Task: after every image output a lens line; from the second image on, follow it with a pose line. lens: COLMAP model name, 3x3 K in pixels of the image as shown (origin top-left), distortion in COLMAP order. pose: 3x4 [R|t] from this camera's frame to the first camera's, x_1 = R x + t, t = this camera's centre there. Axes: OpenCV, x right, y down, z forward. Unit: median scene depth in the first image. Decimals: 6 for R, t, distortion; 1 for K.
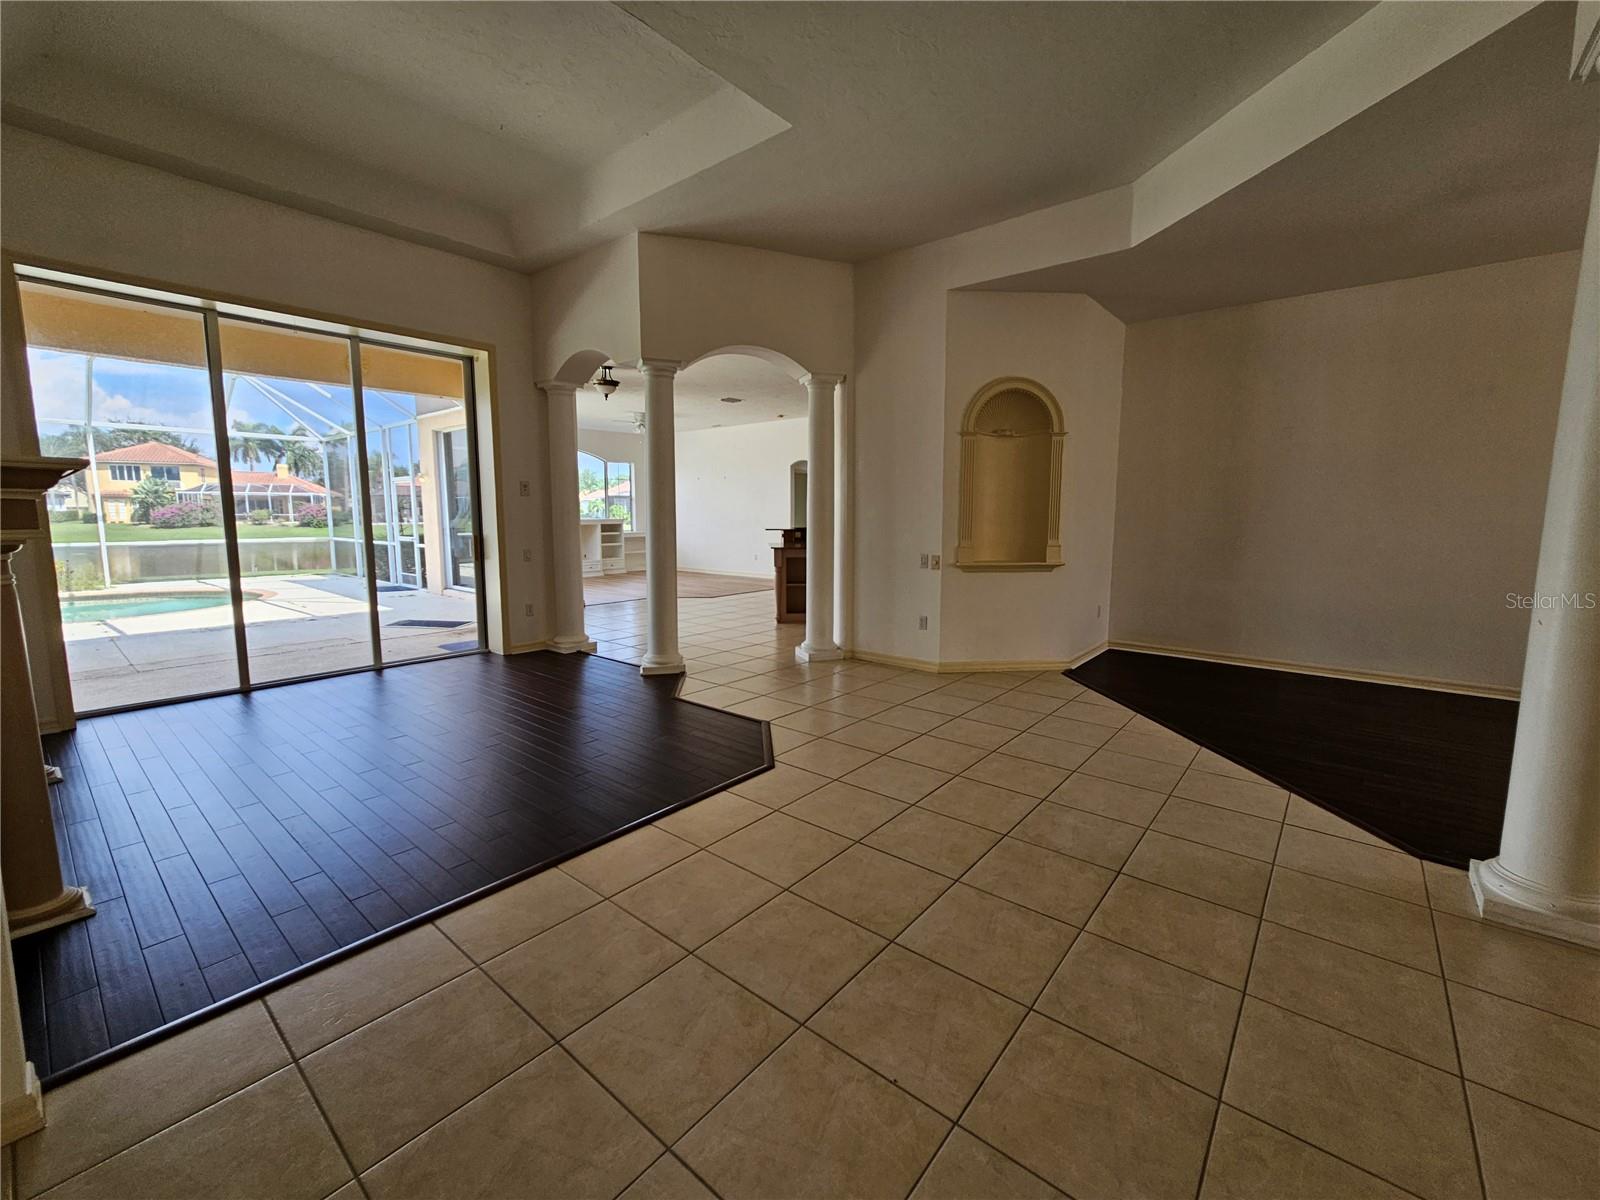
lens RADIAL K [[654.6, 0, 801.2], [0, 654.6, 588.9], [0, 0, 1]] dist [-0.000247, -0.000072]
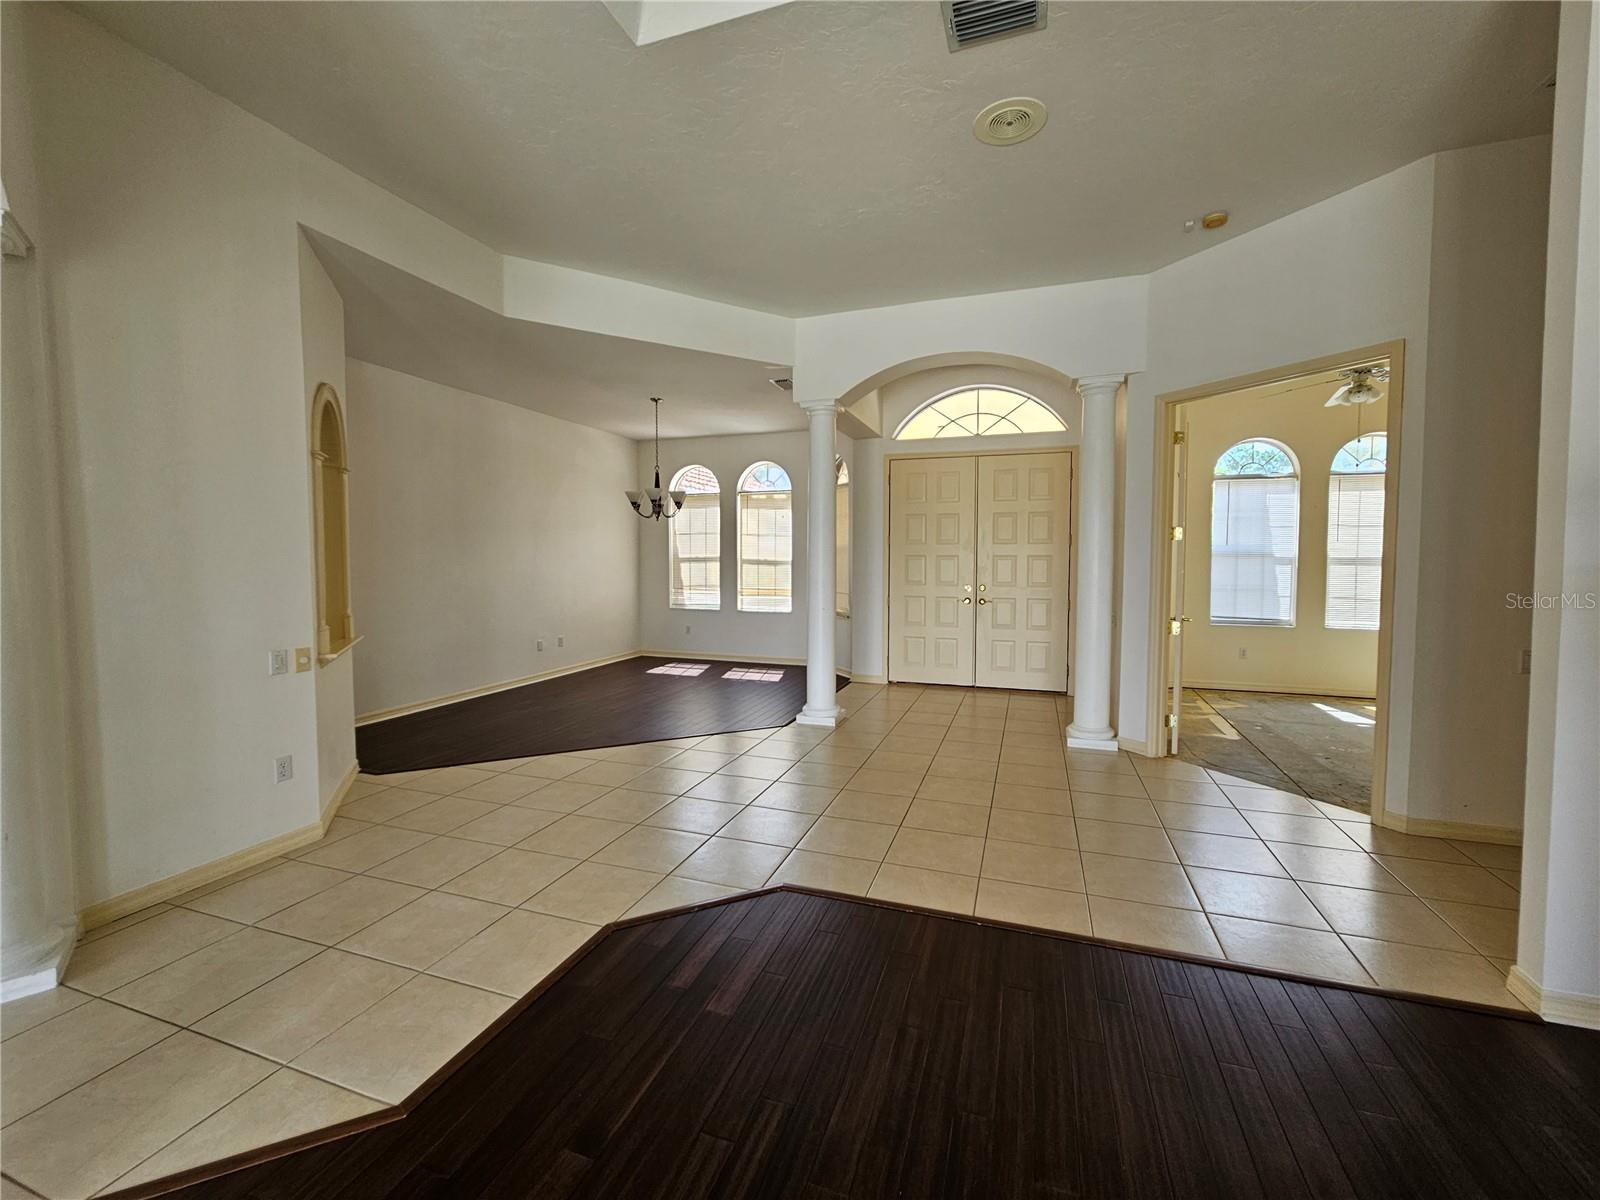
lens RADIAL K [[654.6, 0, 800.7], [0, 654.6, 597.1], [0, 0, 1]] dist [-0.000247, -0.000072]
pose [[-0.356538, -0.051564, 0.932857, -1.051835], [0.109370, 0.989307, 0.096485, -0.216332], [-0.927857, 0.136427, -0.347086, 1.594121]]
